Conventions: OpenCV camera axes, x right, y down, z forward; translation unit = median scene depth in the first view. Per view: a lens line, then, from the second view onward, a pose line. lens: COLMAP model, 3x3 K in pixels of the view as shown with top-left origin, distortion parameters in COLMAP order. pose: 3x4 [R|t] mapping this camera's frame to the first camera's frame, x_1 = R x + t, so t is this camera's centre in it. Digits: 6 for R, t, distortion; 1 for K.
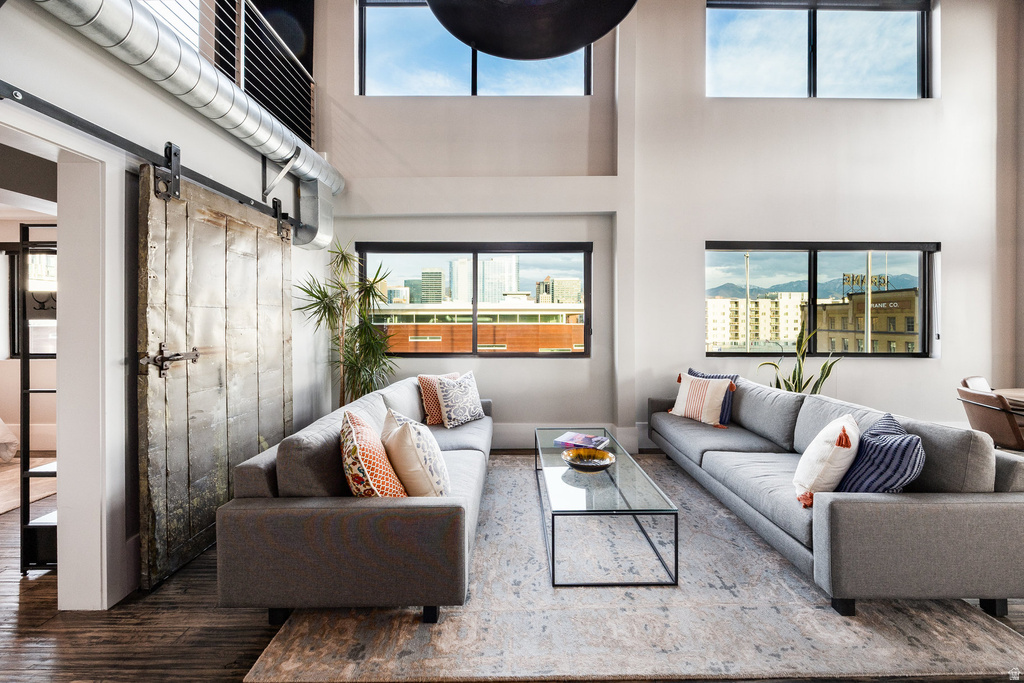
lens RADIAL K [[398.3, 0, 520.4], [0, 398.3, 319.0], [0, 0, 1]] dist [-0.002842, 0.000520]
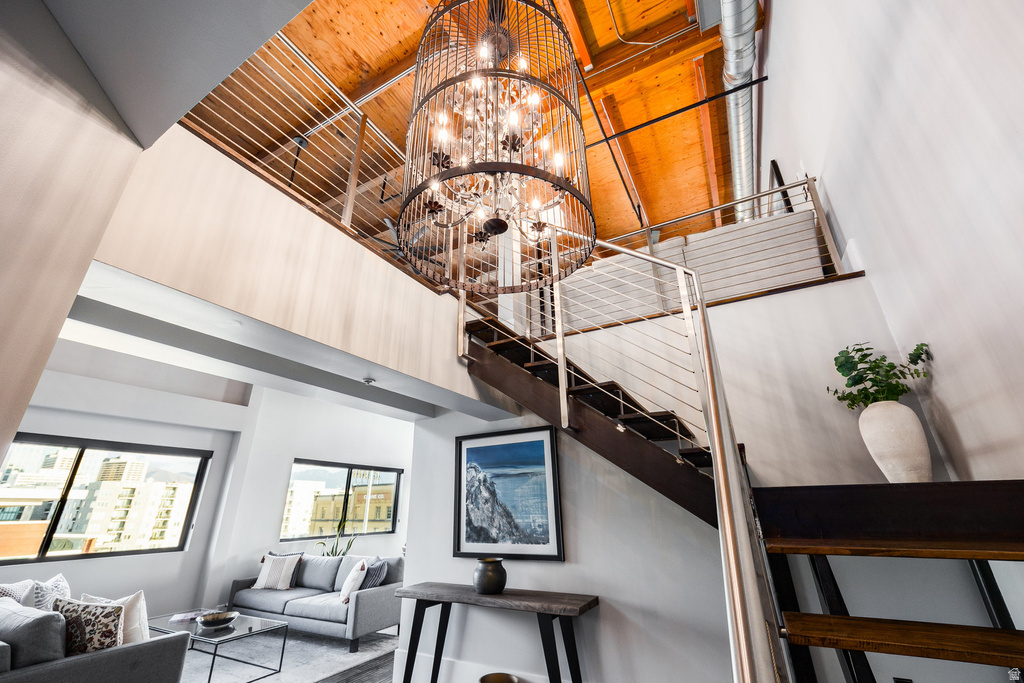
lens RADIAL K [[398.3, 0, 512.6], [0, 398.3, 345.9], [0, 0, 1]] dist [-0.002842, 0.000520]
pose [[0.493543, 0.319780, 0.808799, -0.525249], [0.012353, 0.927281, -0.374162, -0.013774], [-0.869634, 0.194656, 0.453703, -0.537647]]
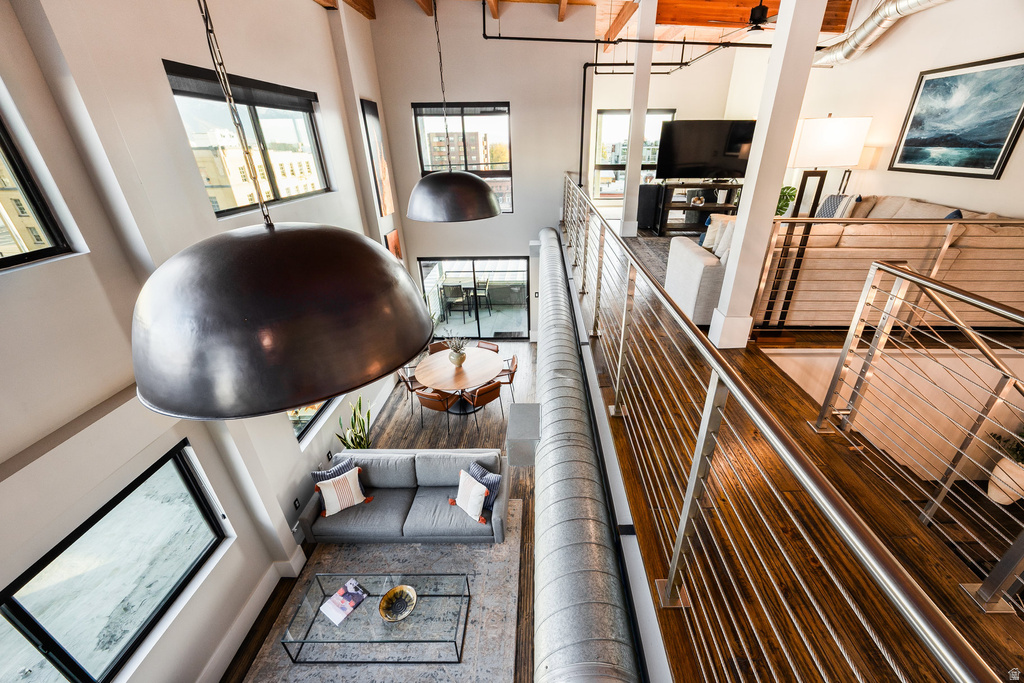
lens RADIAL K [[398.3, 0, 537.1], [0, 398.3, 352.4], [0, 0, 1]] dist [-0.002842, 0.000520]
pose [[0.020106, -0.464012, 0.885601, -0.445107], [0.007737, 0.885825, 0.463954, -0.745321], [-0.999768, -0.002476, 0.021400, 0.299551]]
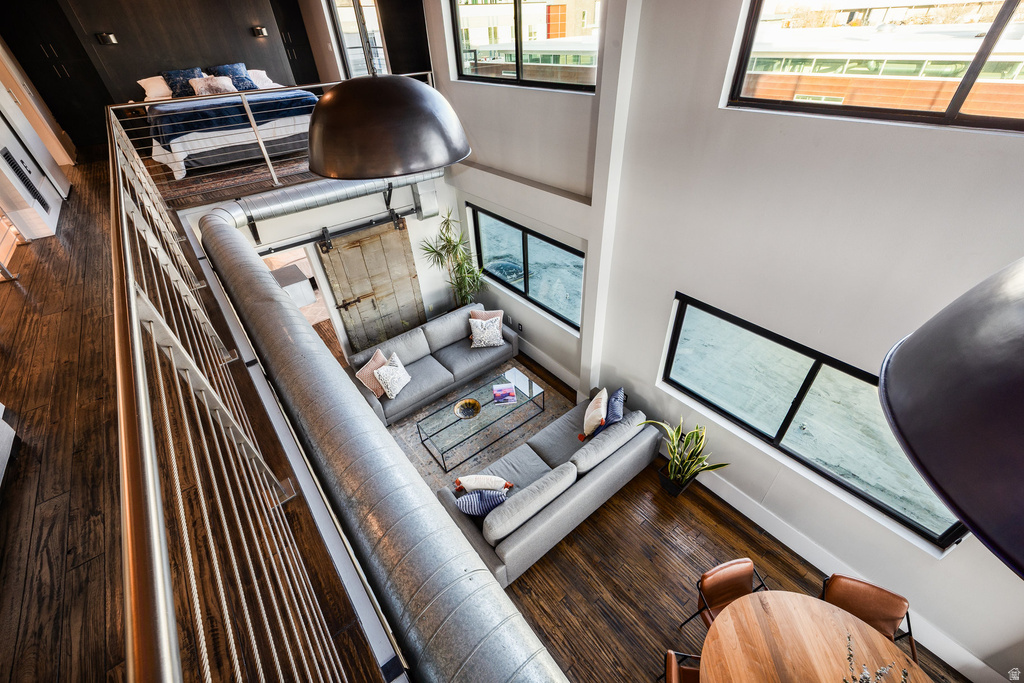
lens RADIAL K [[398.3, 0, 515.2], [0, 398.3, 347.7], [0, 0, 1]] dist [-0.002842, 0.000520]
pose [[0.615990, 0.474327, -0.628943, 0.906066], [0.040574, 0.778237, 0.626658, -0.709496], [0.786708, -0.411534, 0.460141, 0.266714]]
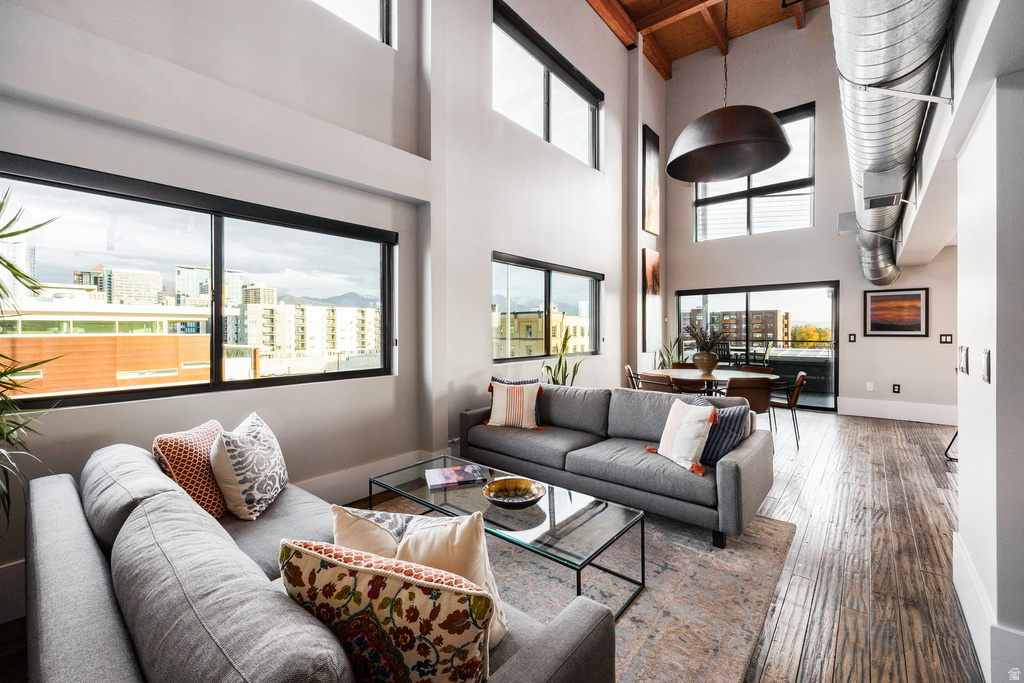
lens RADIAL K [[411.7, 0, 512.6], [0, 411.7, 331.8], [0, 0, 1]] dist [0.011578, -0.000926]
pose [[0.659048, -0.007089, 0.752067, -0.314017], [-0.000276, 0.999953, 0.009668, 0.001603], [-0.752101, -0.006579, 0.659016, 0.279286]]
